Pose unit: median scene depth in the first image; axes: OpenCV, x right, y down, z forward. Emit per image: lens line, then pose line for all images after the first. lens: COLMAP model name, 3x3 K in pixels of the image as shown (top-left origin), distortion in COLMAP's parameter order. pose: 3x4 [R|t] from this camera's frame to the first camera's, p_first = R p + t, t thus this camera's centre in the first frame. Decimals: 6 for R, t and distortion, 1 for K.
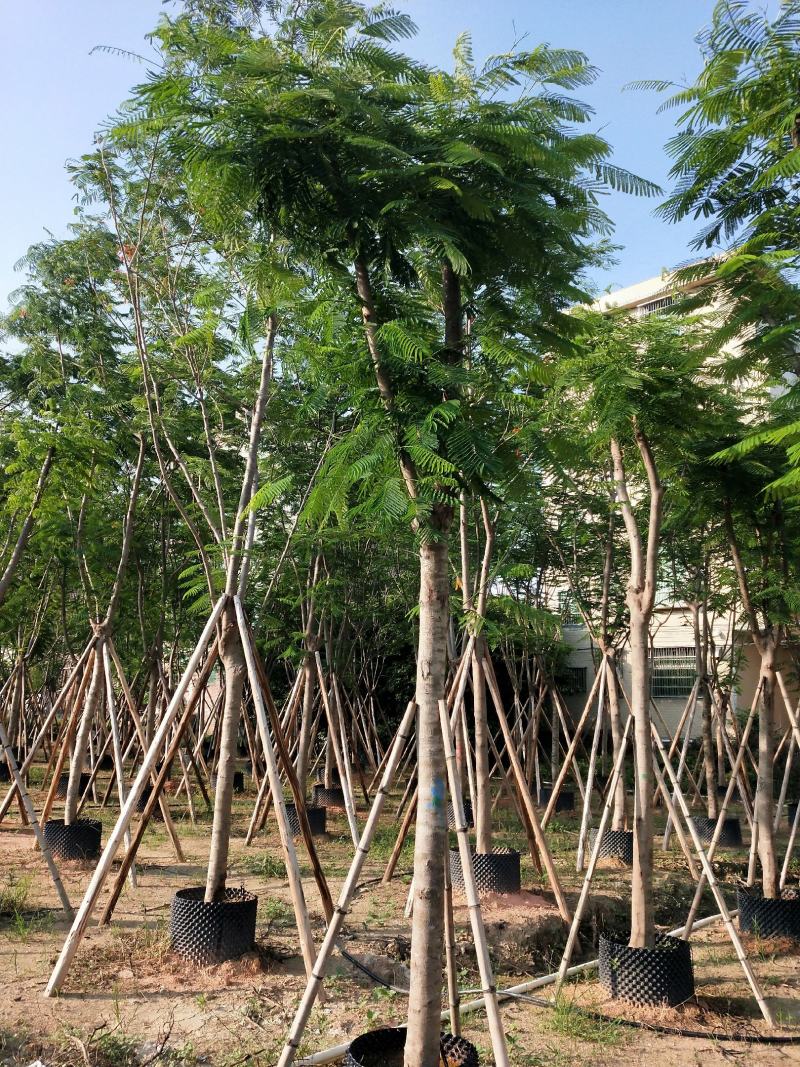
lens RADIAL K [[848.7, 0, 400.8], [0, 848.7, 511.1], [0, 0, 1]] dist [-0.059268, 0.048098]
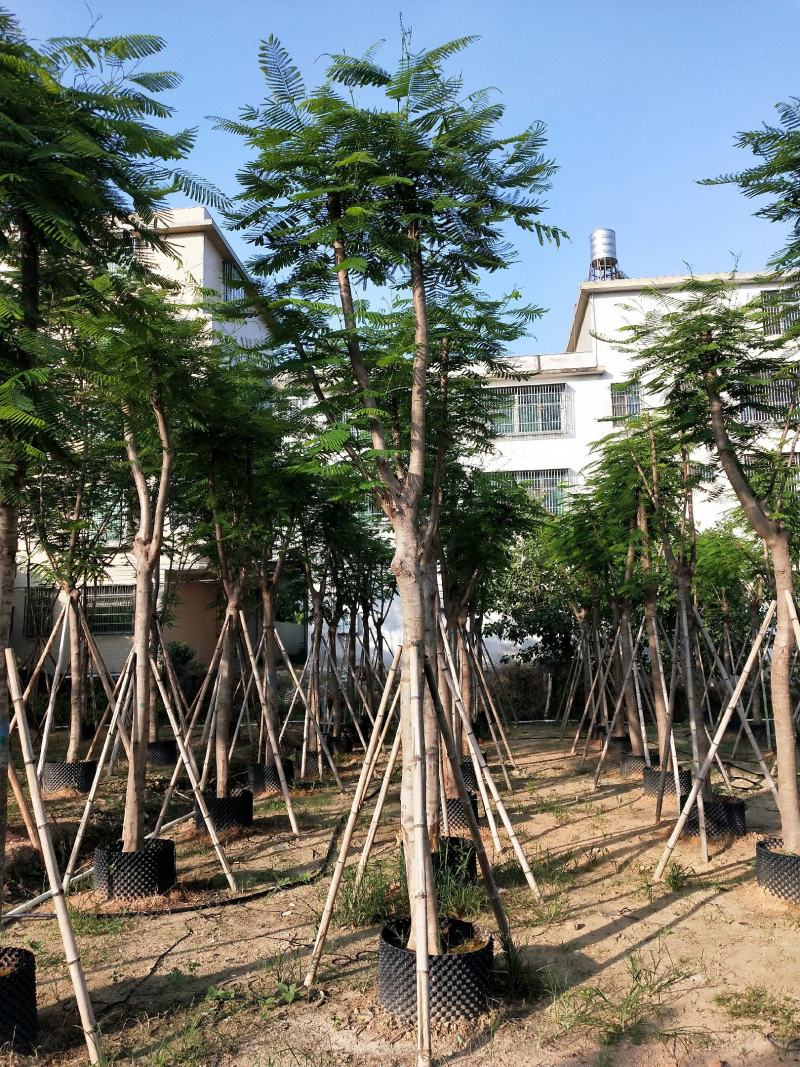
lens RADIAL K [[814.7, 0, 400.0], [0, 814.7, 533.5], [0, 0, 1]] dist [0.006481, -0.051032]
pose [[0.795151, 0.033210, 0.605502, -0.118576], [-0.090992, 0.993729, 0.064988, -0.020579], [-0.599546, -0.106771, 0.793186, -0.064260]]
